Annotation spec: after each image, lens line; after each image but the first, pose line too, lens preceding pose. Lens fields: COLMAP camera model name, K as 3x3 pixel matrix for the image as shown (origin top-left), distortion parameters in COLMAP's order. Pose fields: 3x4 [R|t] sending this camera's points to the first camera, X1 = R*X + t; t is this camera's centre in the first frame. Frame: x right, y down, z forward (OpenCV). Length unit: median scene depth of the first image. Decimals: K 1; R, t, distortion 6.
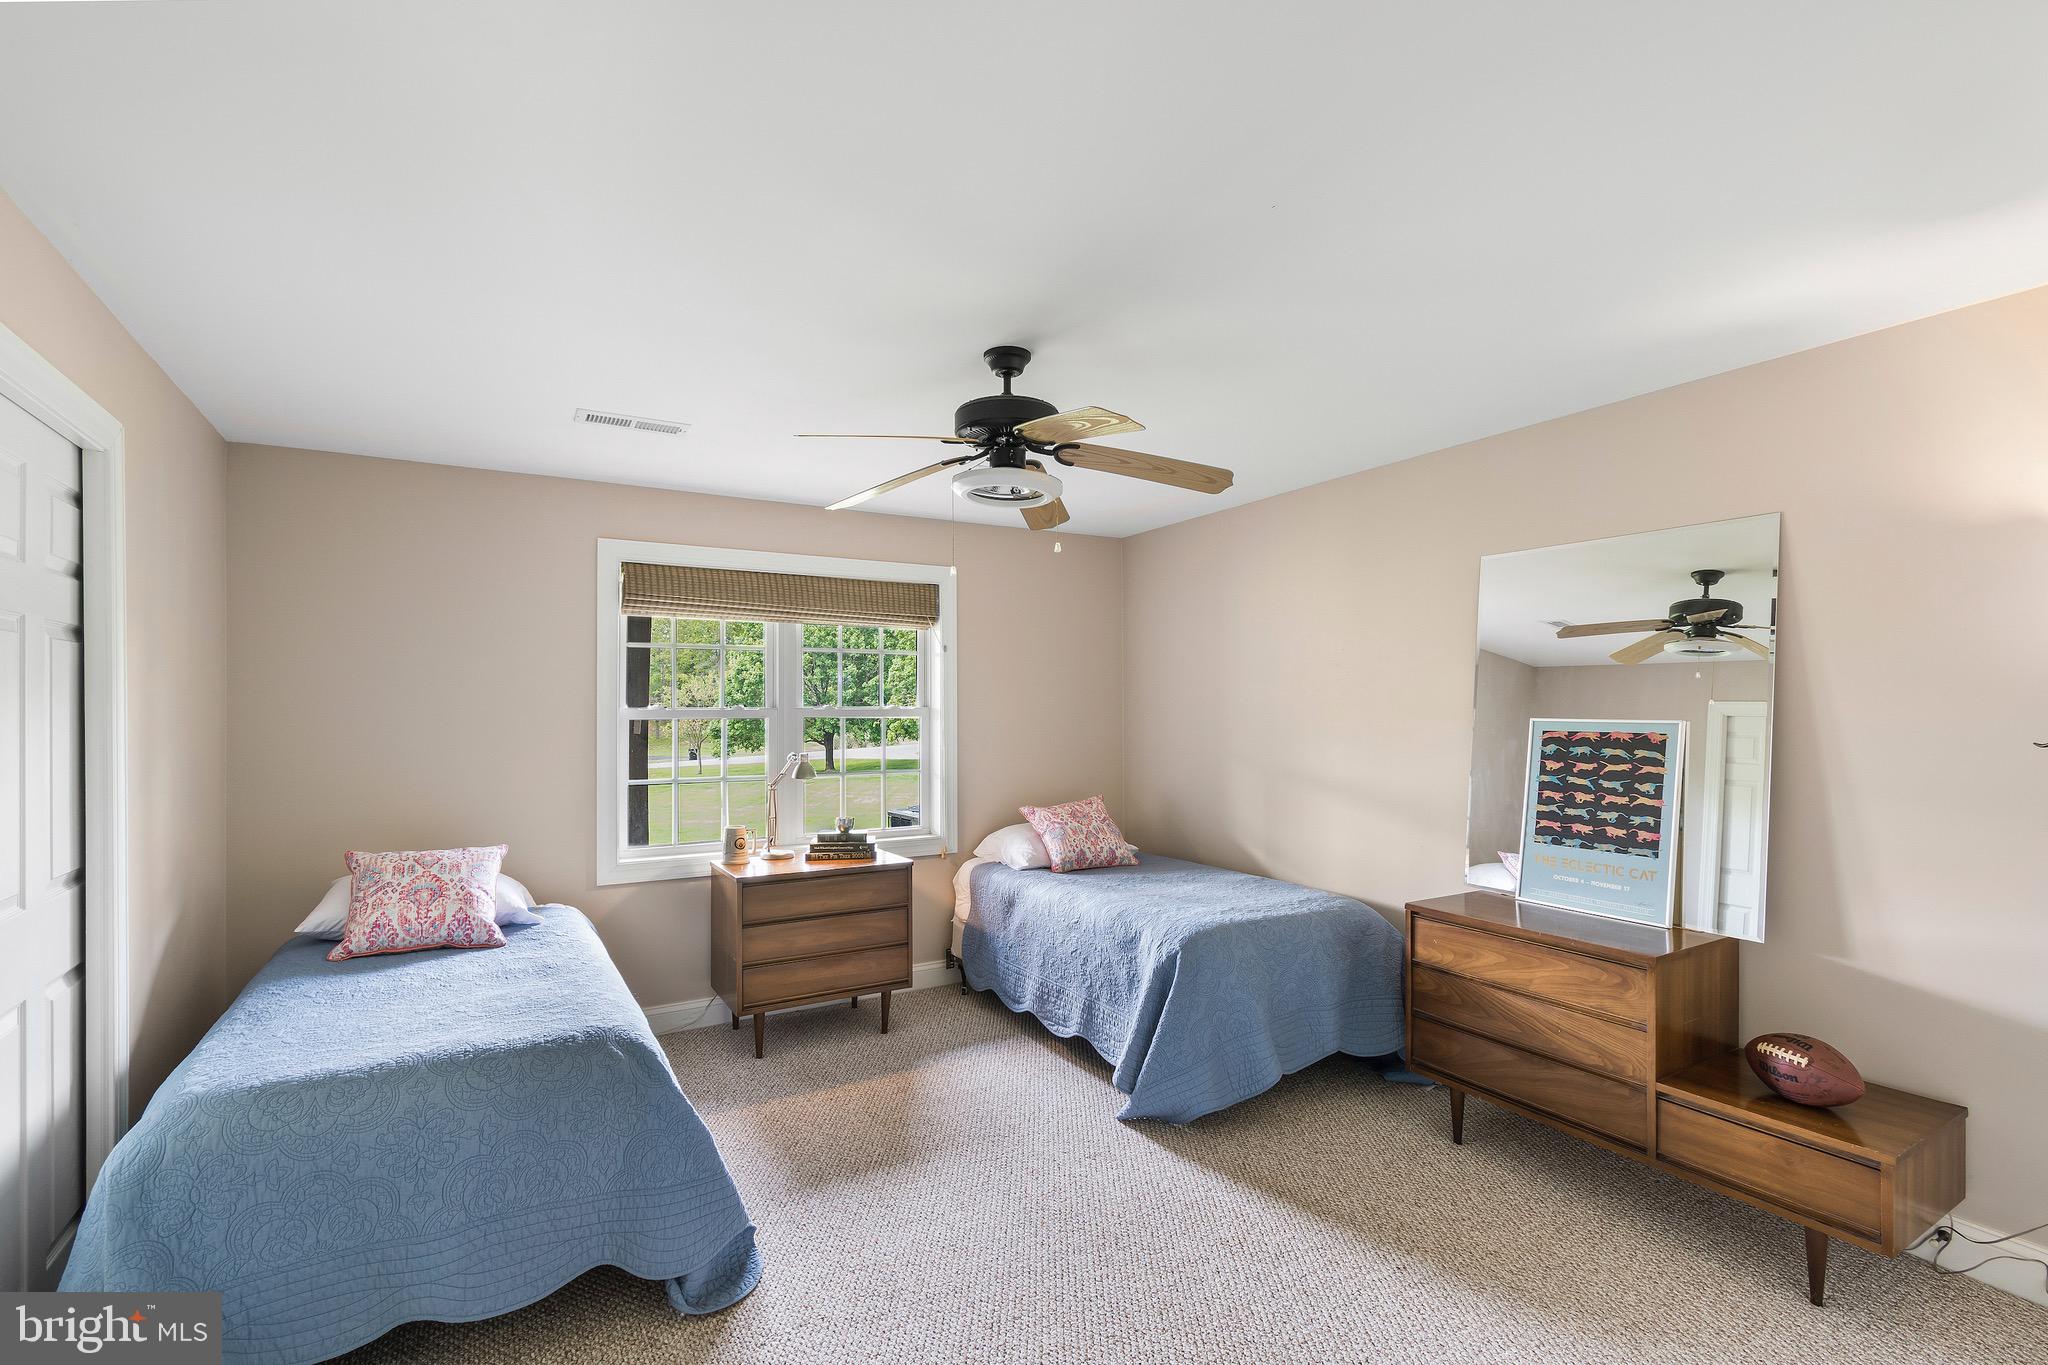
lens RADIAL K [[920.8, 0, 1023.4], [0, 920.8, 720.1], [0, 0, 1]] dist [-0.000263, -0.000111]
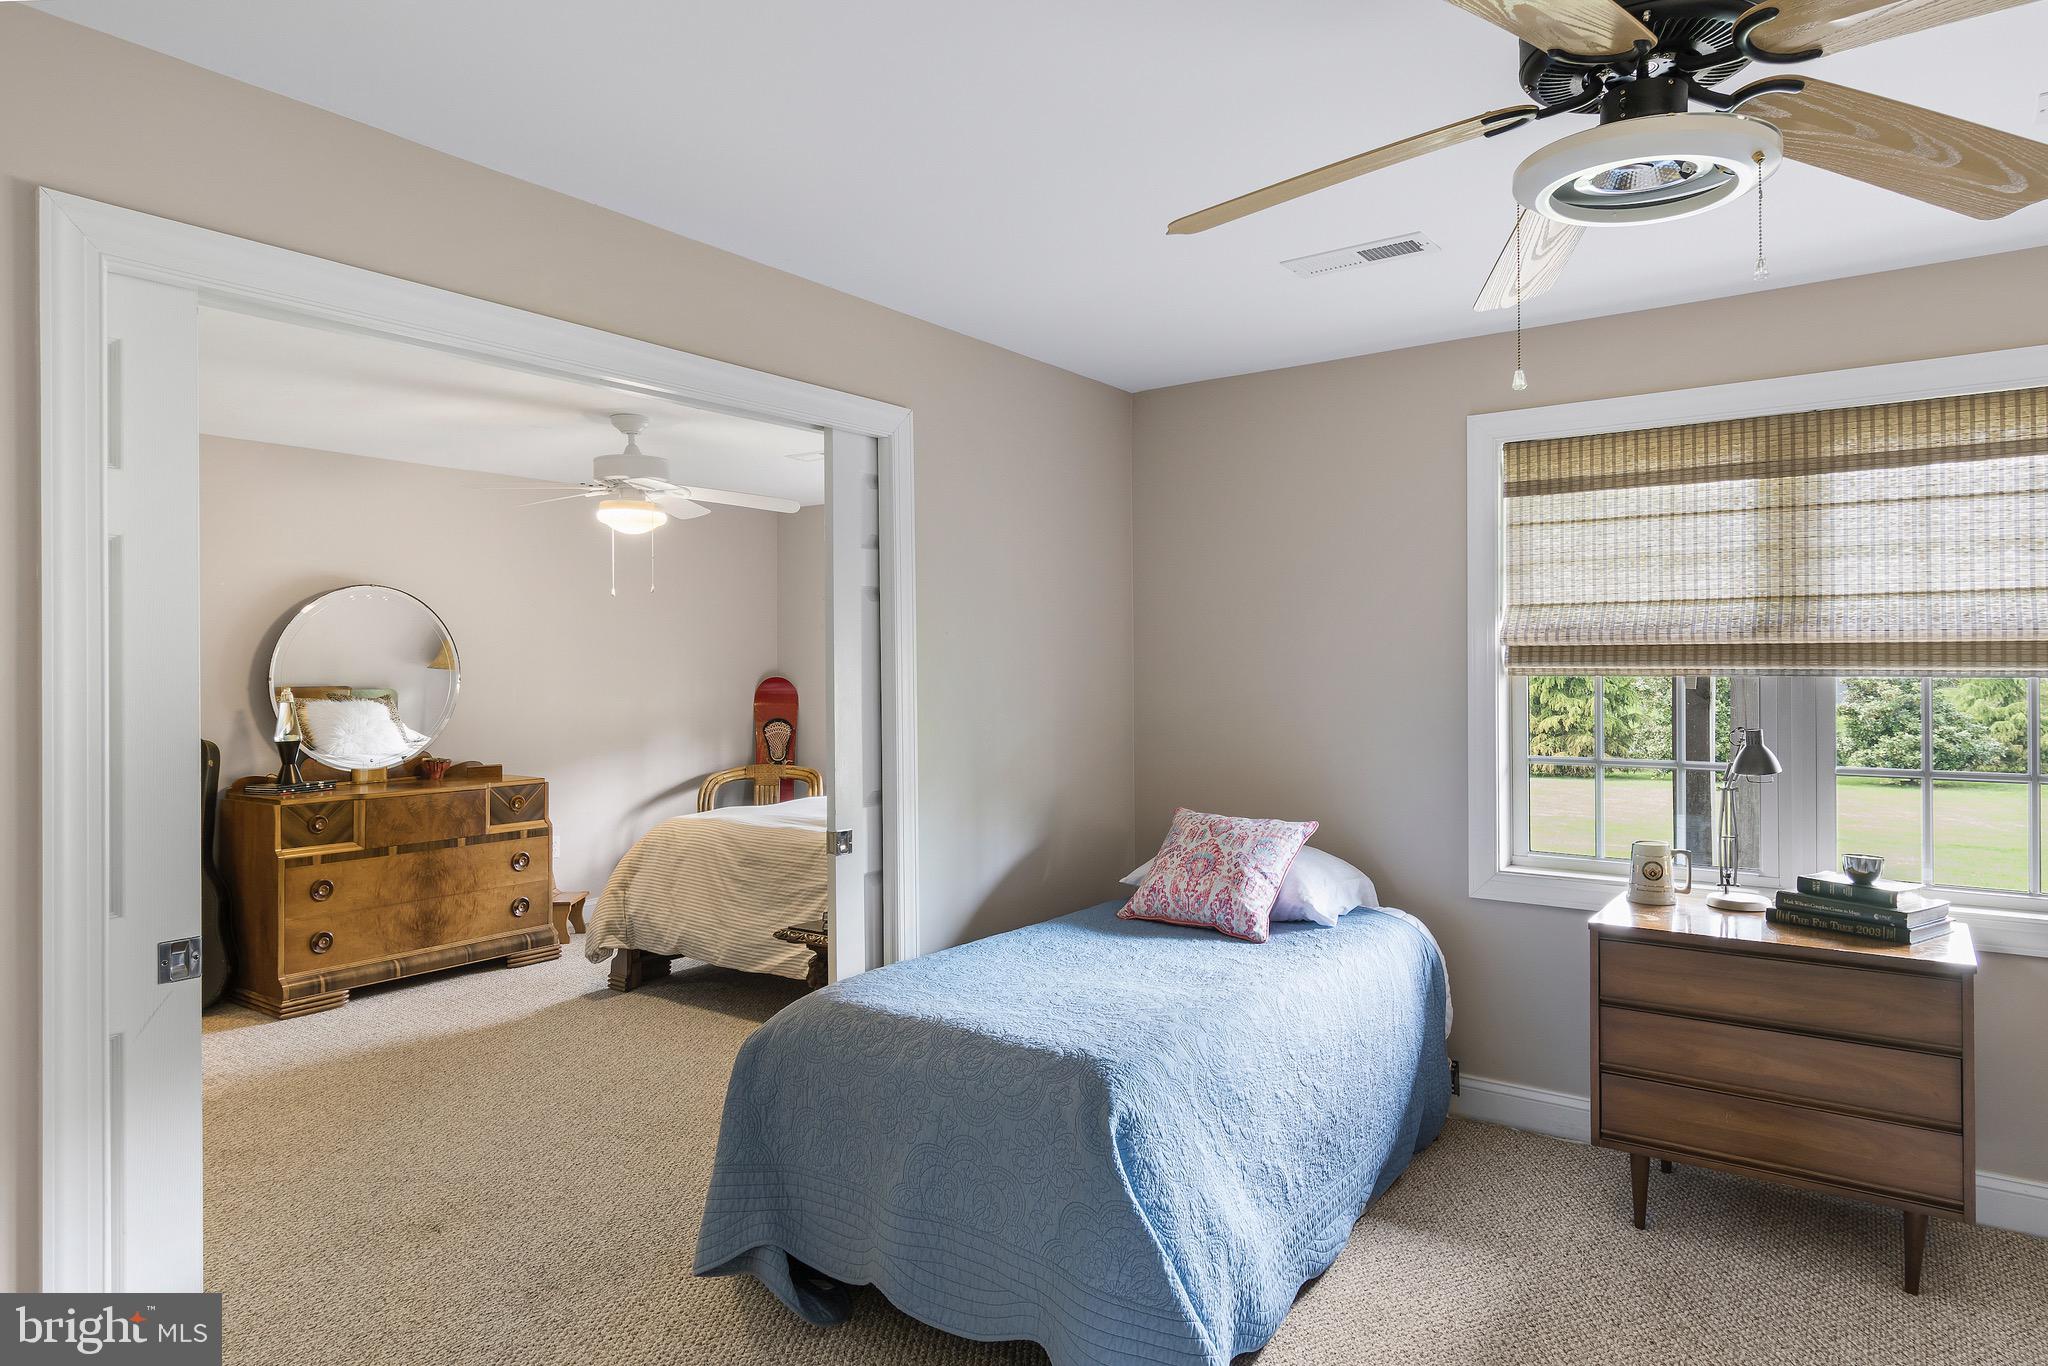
lens RADIAL K [[1194.6, 0, 1024.0], [0, 1194.6, 683.0], [0, 0, 1]] dist [0.000759, -0.000467]
pose [[0.399514, 0.015994, -0.916588, 0.327076], [-0.004624, 0.999870, 0.015431, -0.002270], [0.916715, -0.001926, 0.399536, 0.381999]]
